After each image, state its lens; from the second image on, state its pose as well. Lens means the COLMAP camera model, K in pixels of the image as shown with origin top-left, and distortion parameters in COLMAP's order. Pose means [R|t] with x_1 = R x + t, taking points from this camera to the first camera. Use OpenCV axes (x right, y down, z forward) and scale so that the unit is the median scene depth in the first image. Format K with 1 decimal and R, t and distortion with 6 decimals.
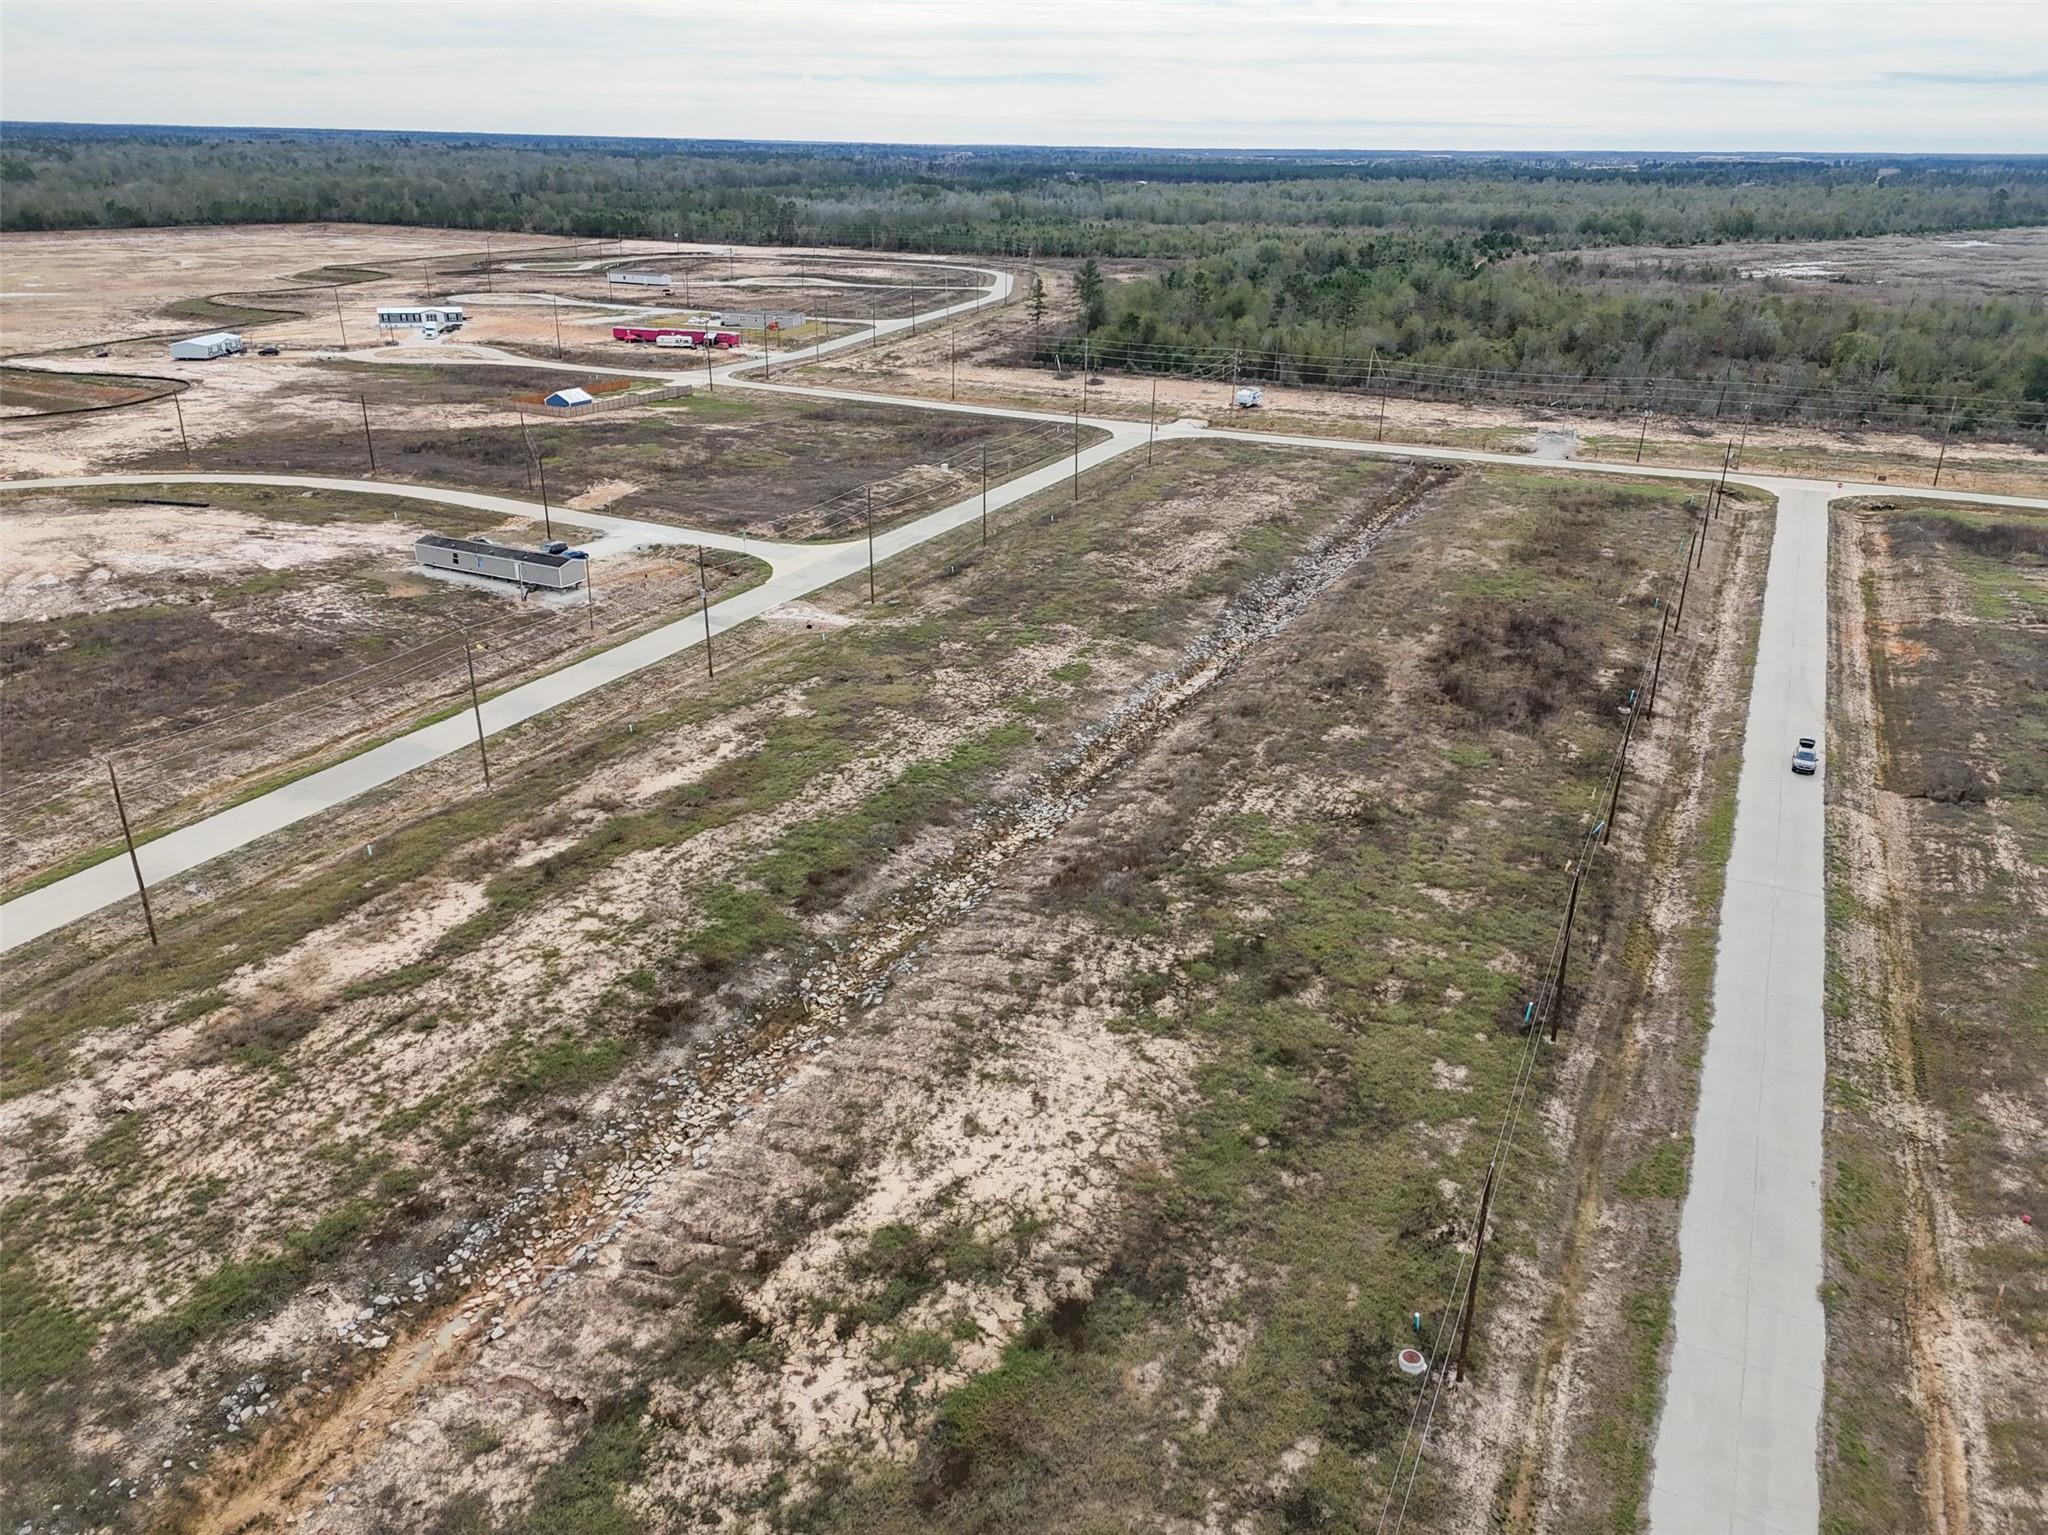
lens RADIAL K [[1493.7, 0, 1032.2], [0, 1493.7, 762.5], [0, 0, 1]] dist [0.090141, -0.084441]
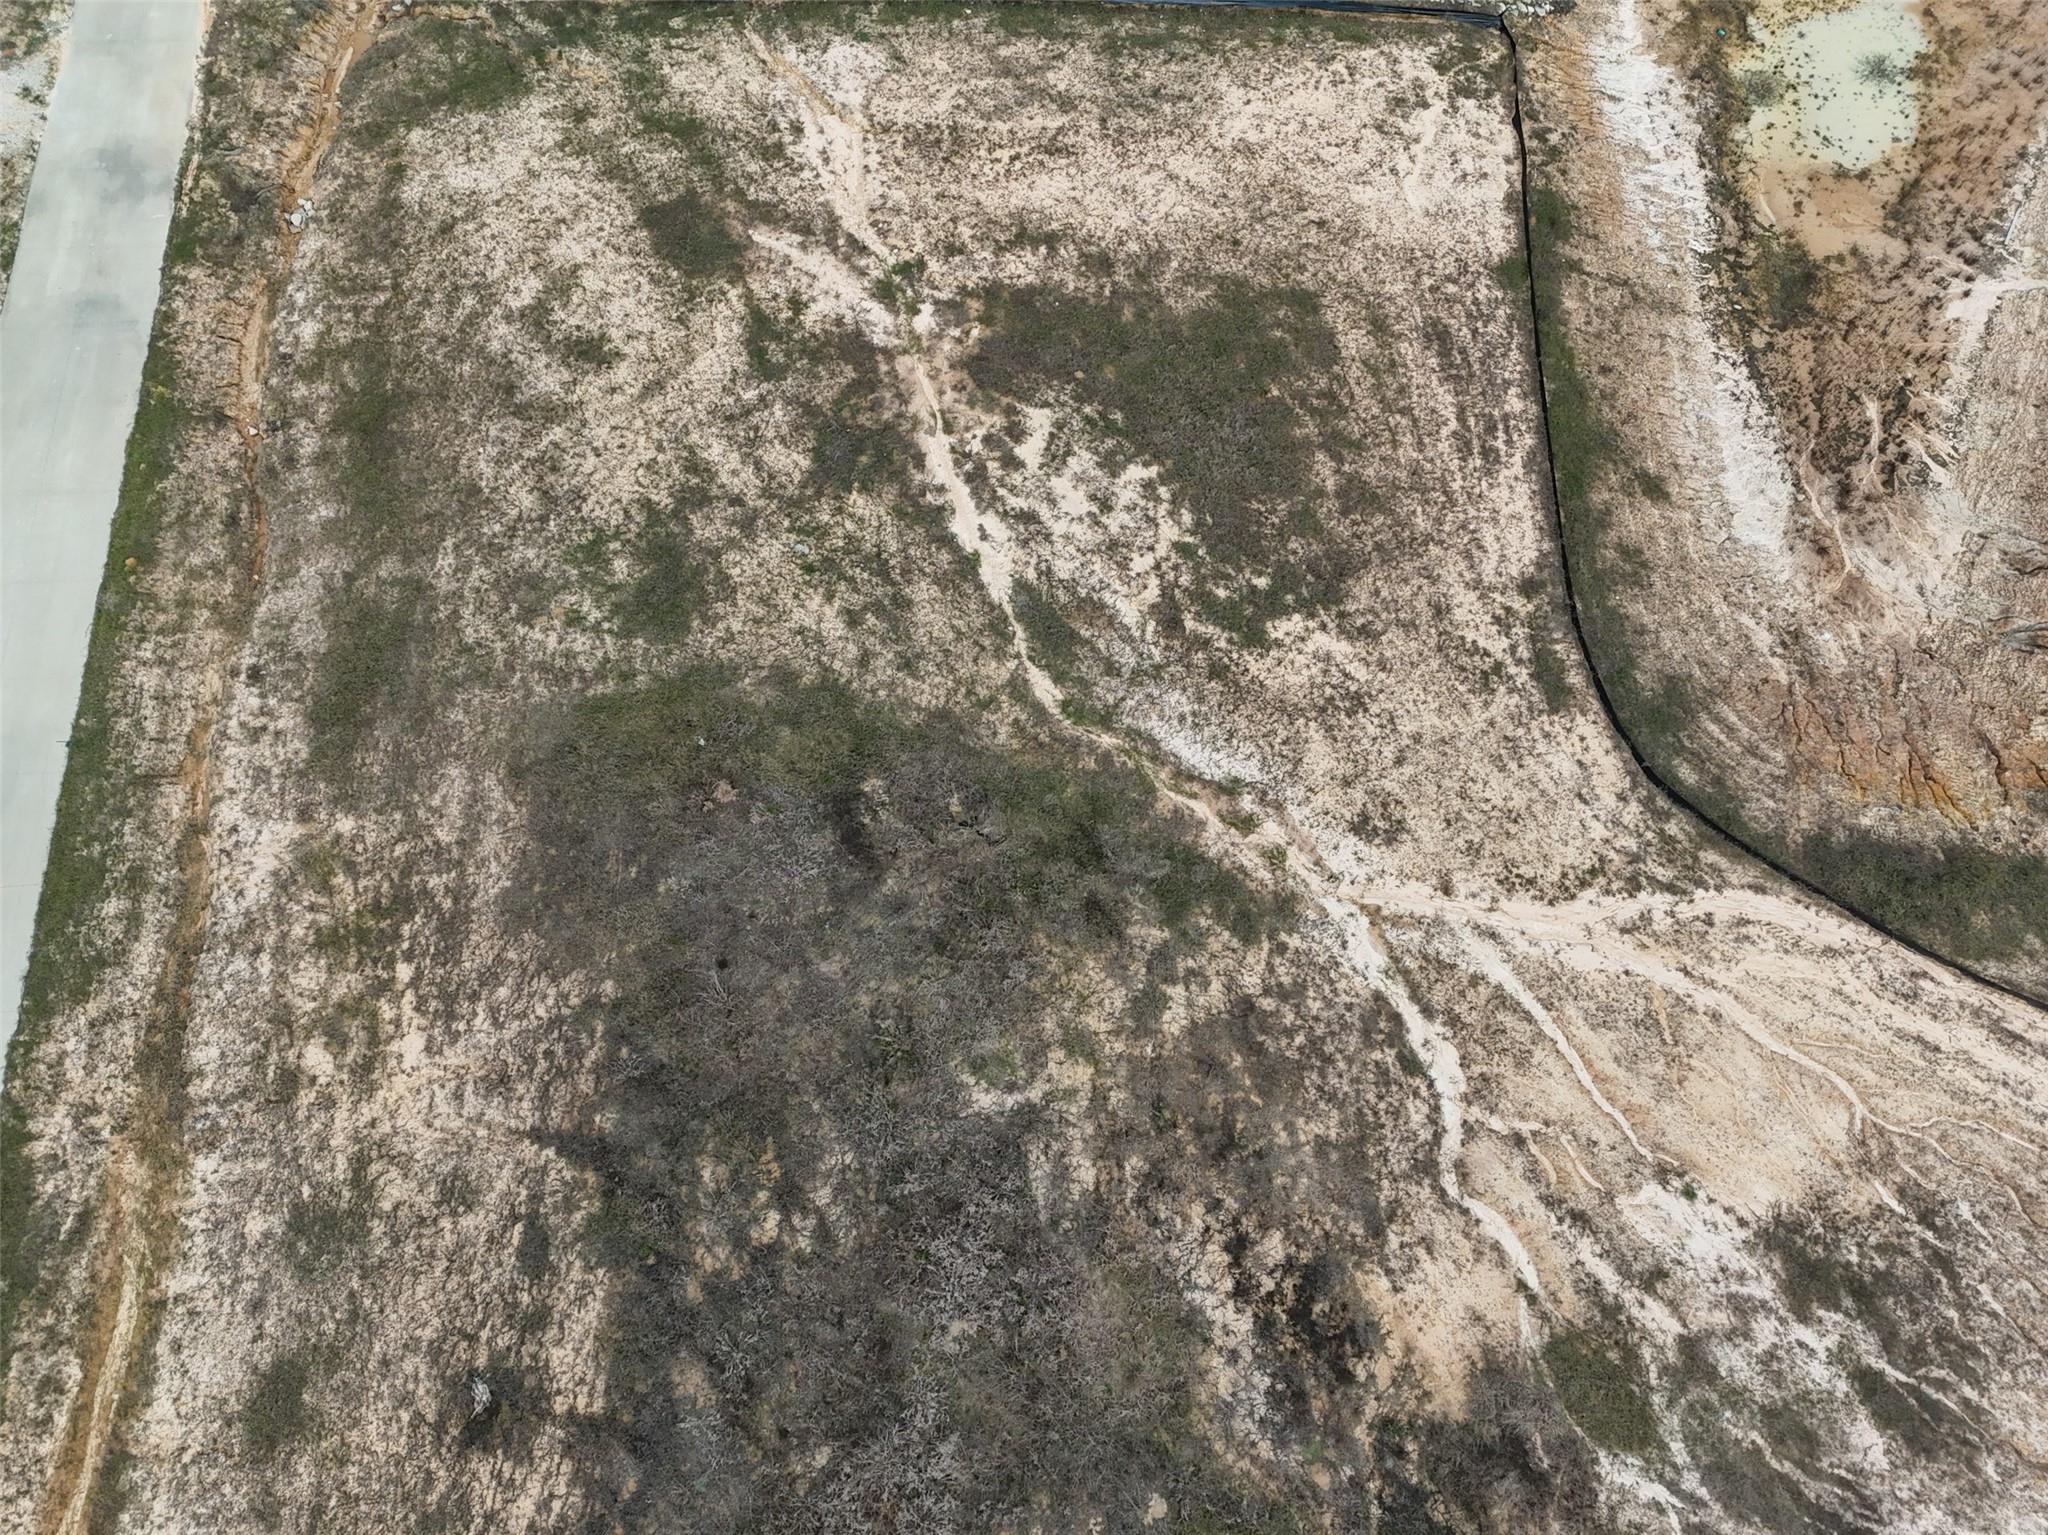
lens RADIAL K [[1493.7, 0, 1032.2], [0, 1493.7, 762.5], [0, 0, 1]] dist [0.090141, -0.084441]
pose [[-0.866879, 0.448984, -0.216642, -0.951812], [-0.216680, 0.052027, 0.974855, -0.595524], [0.448966, 0.892024, 0.052185, 1.311864]]
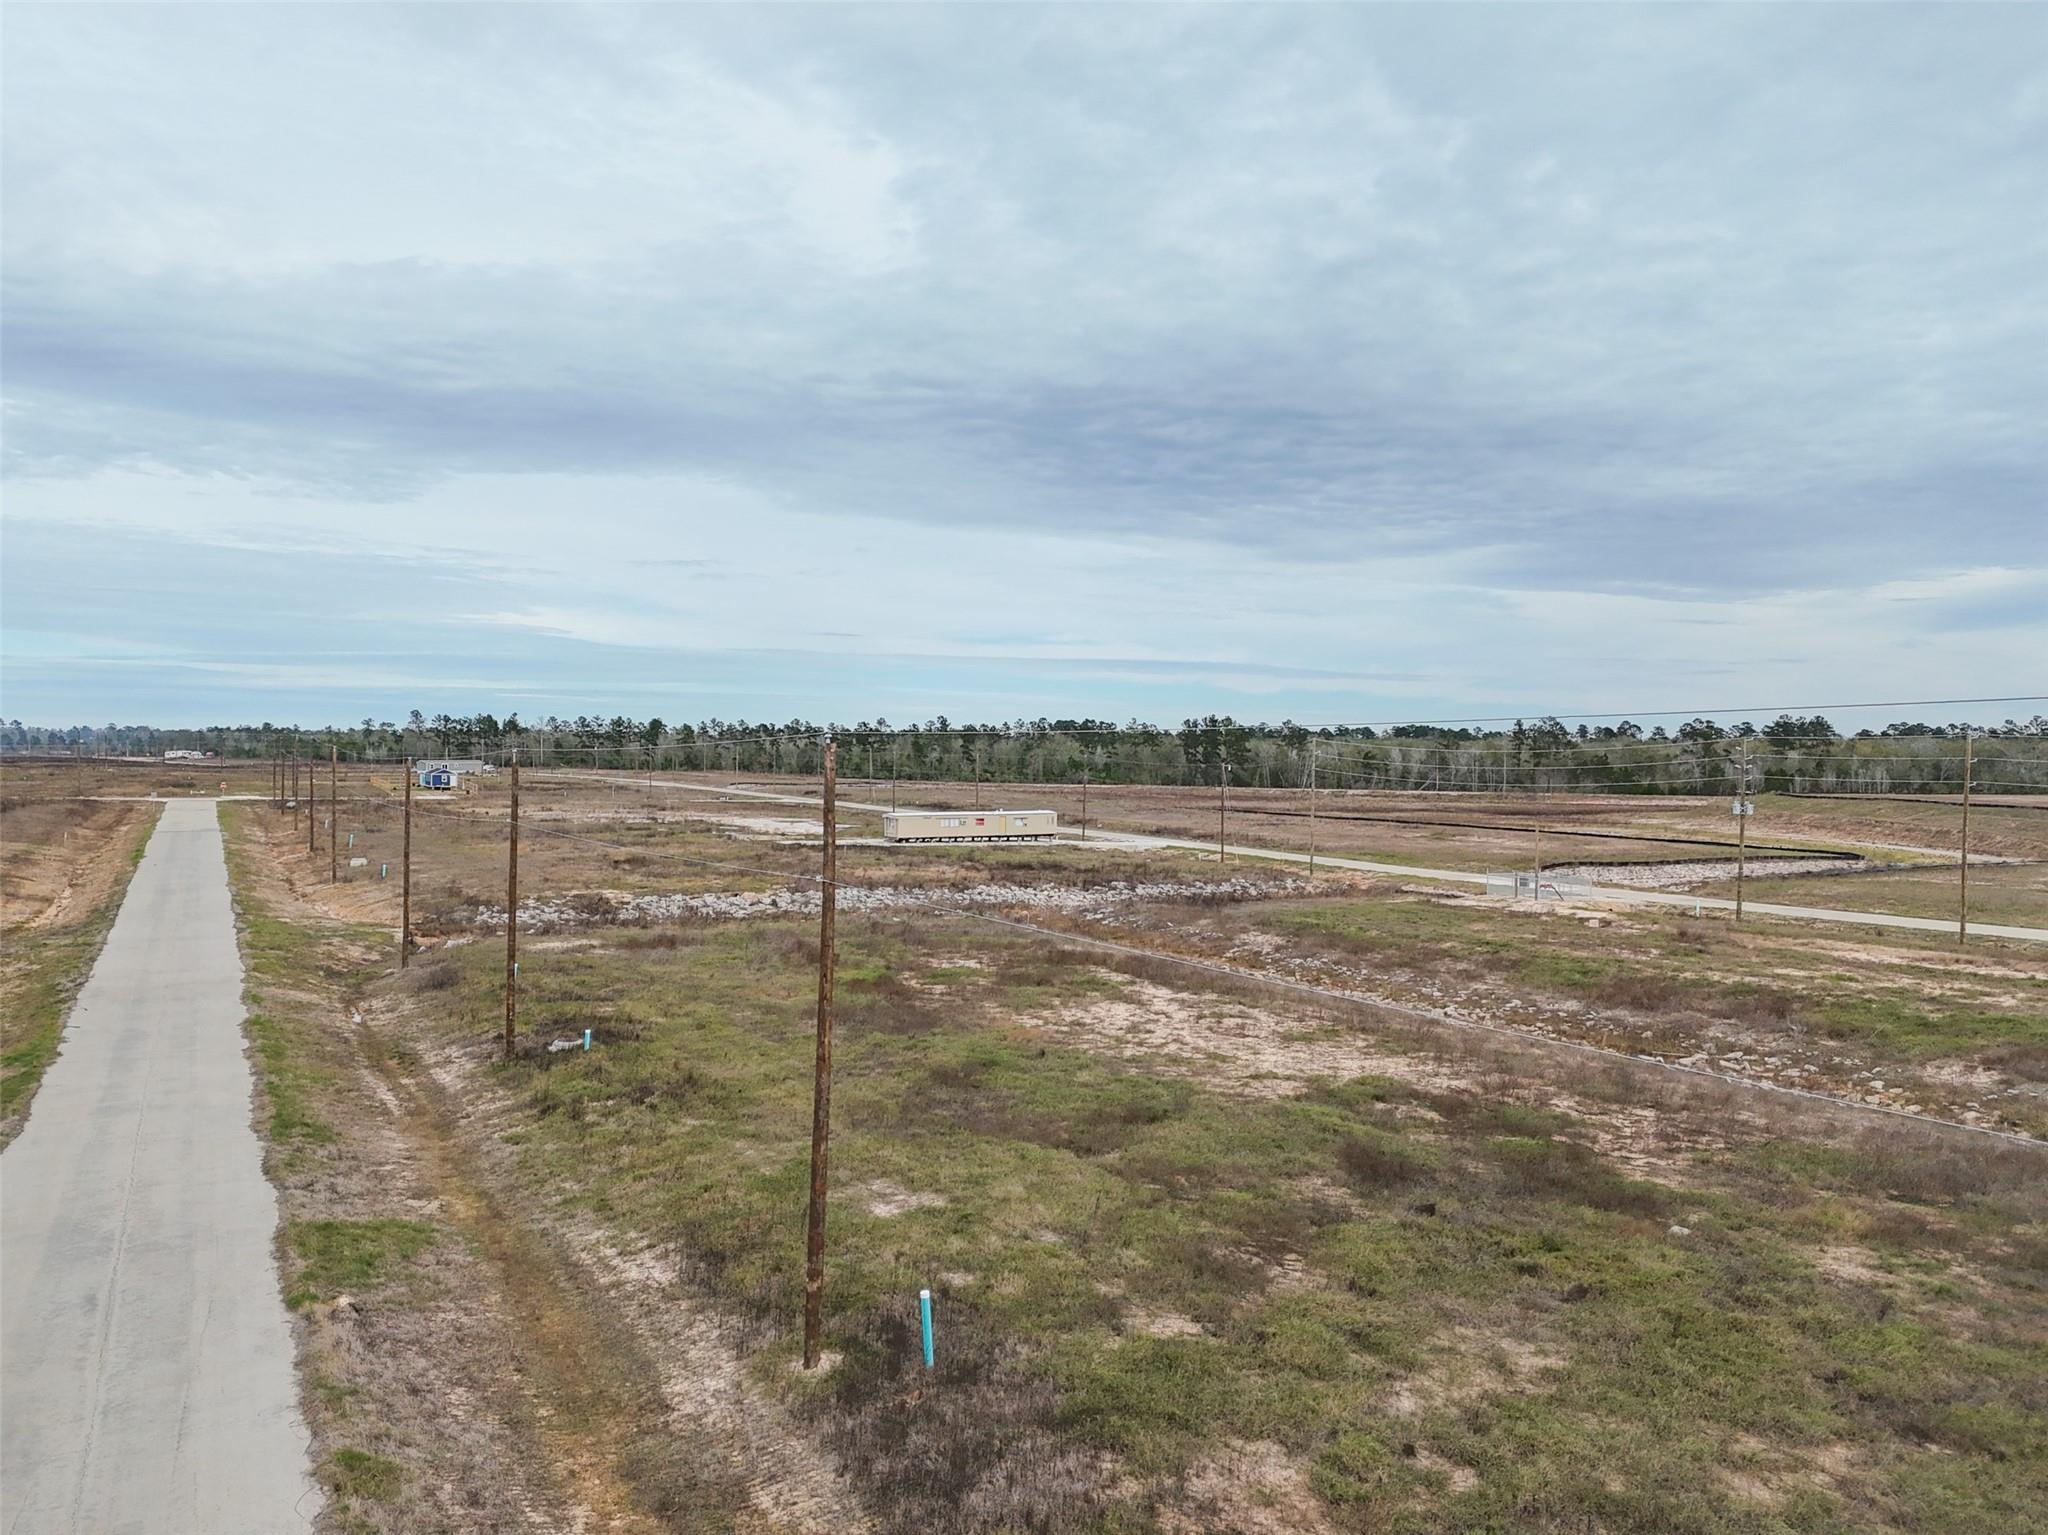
lens RADIAL K [[1493.7, 0, 1032.2], [0, 1493.7, 762.5], [0, 0, 1]] dist [0.090141, -0.084441]
pose [[-0.580539, -0.008530, -0.814188, 0.554377], [-0.324238, 0.919665, 0.221555, -0.007815], [0.746890, 0.392612, -0.536667, 1.123559]]
